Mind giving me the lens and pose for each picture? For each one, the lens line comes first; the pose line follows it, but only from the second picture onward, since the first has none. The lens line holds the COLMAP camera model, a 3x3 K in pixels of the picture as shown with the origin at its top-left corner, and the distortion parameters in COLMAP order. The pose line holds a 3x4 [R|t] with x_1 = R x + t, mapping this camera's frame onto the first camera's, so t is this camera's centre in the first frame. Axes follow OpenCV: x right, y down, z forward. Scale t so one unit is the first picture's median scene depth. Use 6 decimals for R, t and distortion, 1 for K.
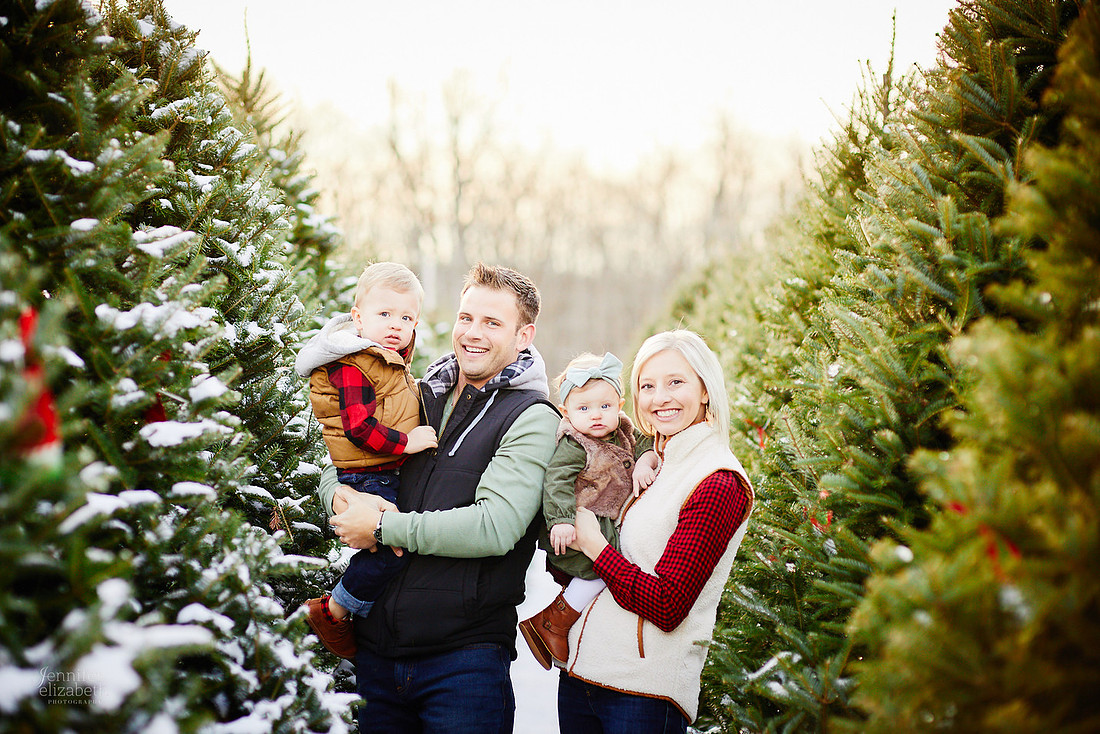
lens RADIAL K [[2788.7, 0, 504.9], [0, 2788.7, 255.6], [0, 0, 1]] dist [0.090230, 0.900773]
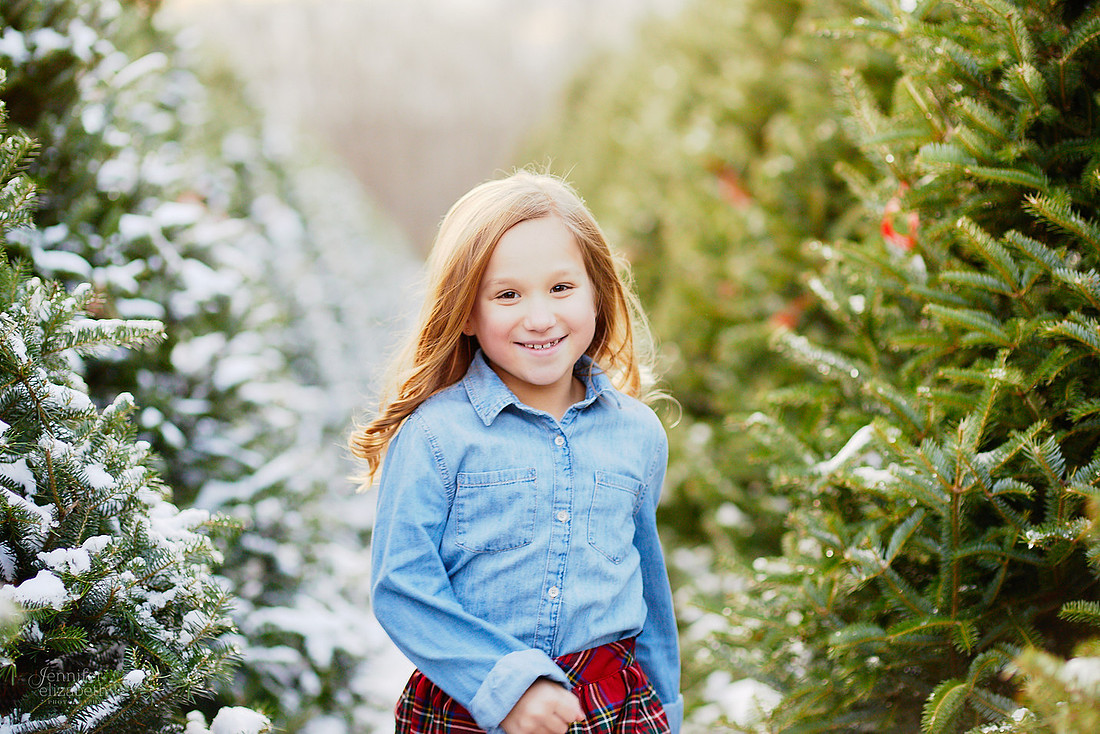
lens RADIAL K [[2689.3, 0, 550.0], [0, 2689.3, 367.0], [0, 0, 1]] dist [-0.016144, -0.718553]
pose [[0.995530, -0.067396, 0.066164, -0.013669], [0.061118, 0.993816, 0.092706, 0.053400], [-0.072003, -0.088248, 0.993493, 0.308770]]
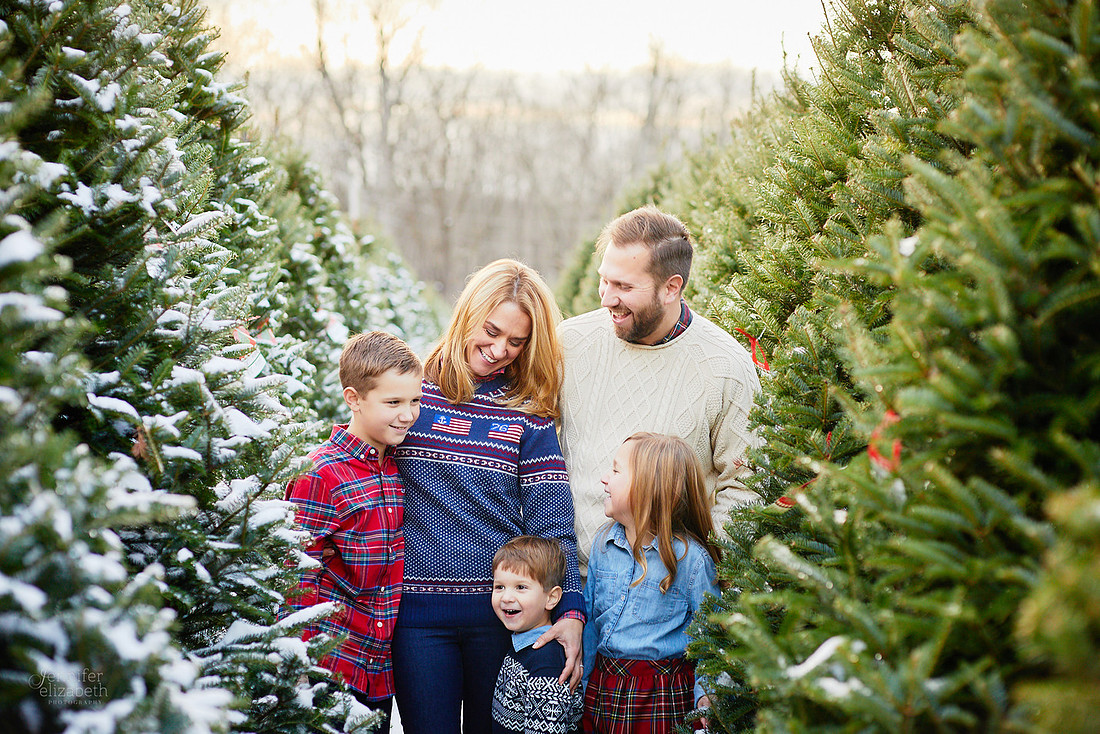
lens RADIAL K [[2684.4, 0, 525.9], [0, 2684.4, 369.3], [0, 0, 1]] dist [-0.031824, -0.414587]
pose [[0.999251, 0.012604, 0.036585, -0.004849], [-0.015005, 0.997699, 0.066124, 0.024135], [-0.035667, -0.066623, 0.997141, 0.266127]]
